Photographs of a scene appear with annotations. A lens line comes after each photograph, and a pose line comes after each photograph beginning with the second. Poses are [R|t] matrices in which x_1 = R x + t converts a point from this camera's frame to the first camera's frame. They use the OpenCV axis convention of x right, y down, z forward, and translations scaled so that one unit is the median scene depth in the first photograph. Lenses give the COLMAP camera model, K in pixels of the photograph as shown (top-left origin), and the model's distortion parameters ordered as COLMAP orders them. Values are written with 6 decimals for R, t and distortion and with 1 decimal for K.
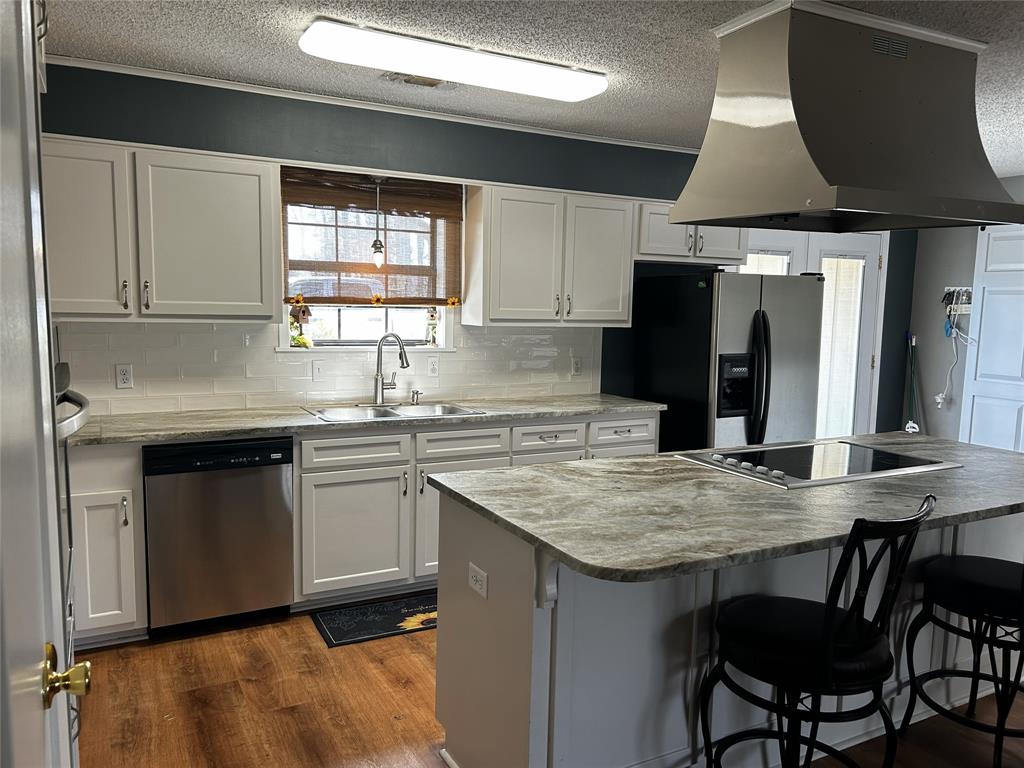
lens RADIAL K [[764.3, 0, 509.7], [0, 764.3, 388.7], [0, 0, 1]] dist [0.003048, -0.006762]
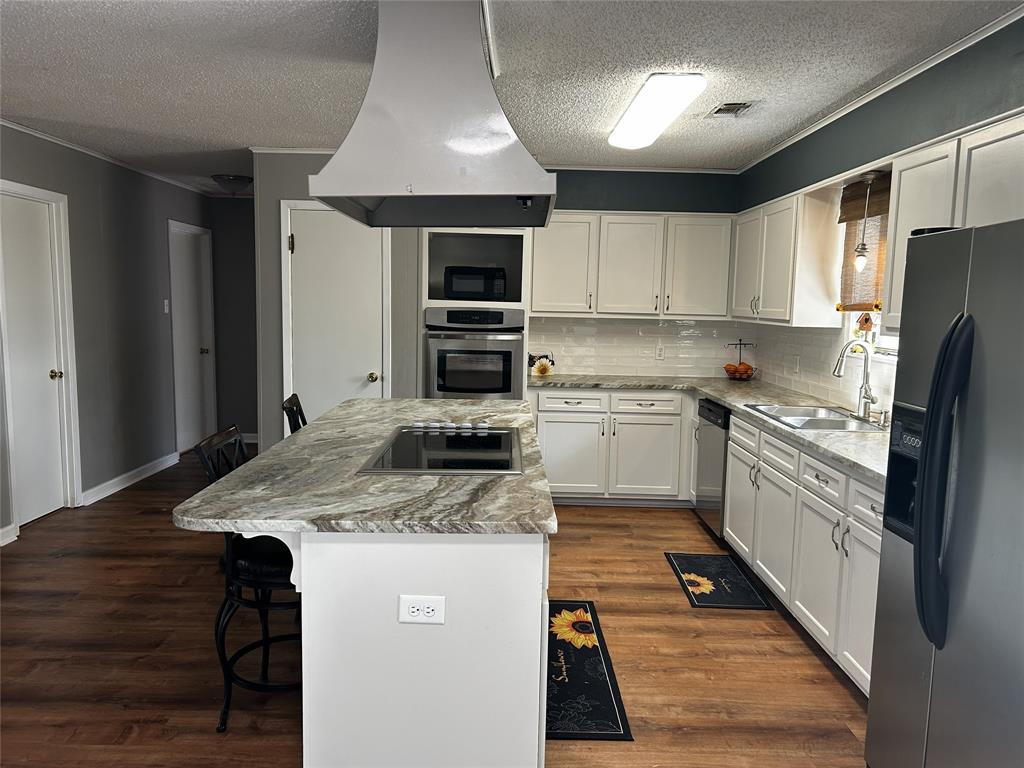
lens RADIAL K [[764.3, 0, 509.3], [0, 764.3, 384.1], [0, 0, 1]] dist [0.003048, -0.006762]
pose [[-0.452986, 0.074792, -0.888375, 0.880499], [-0.127685, 0.980759, 0.147678, -0.108042], [0.882327, 0.180328, -0.434720, 1.026213]]
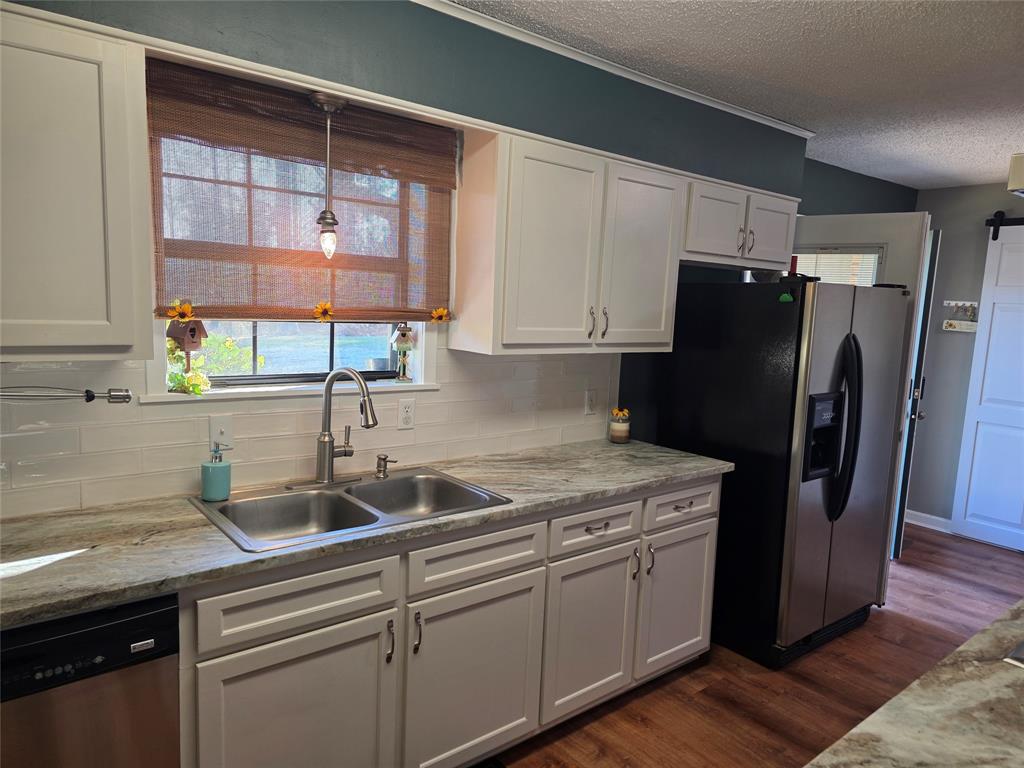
lens RADIAL K [[679.3, 0, 512.3], [0, 679.3, 389.2], [0, 0, 1]] dist [-0.006656, -0.004192]
pose [[0.980993, -0.003391, 0.194012, -0.130038], [-0.001503, 0.999685, 0.025070, -0.068501], [-0.194036, -0.024885, 0.980679, 0.442277]]
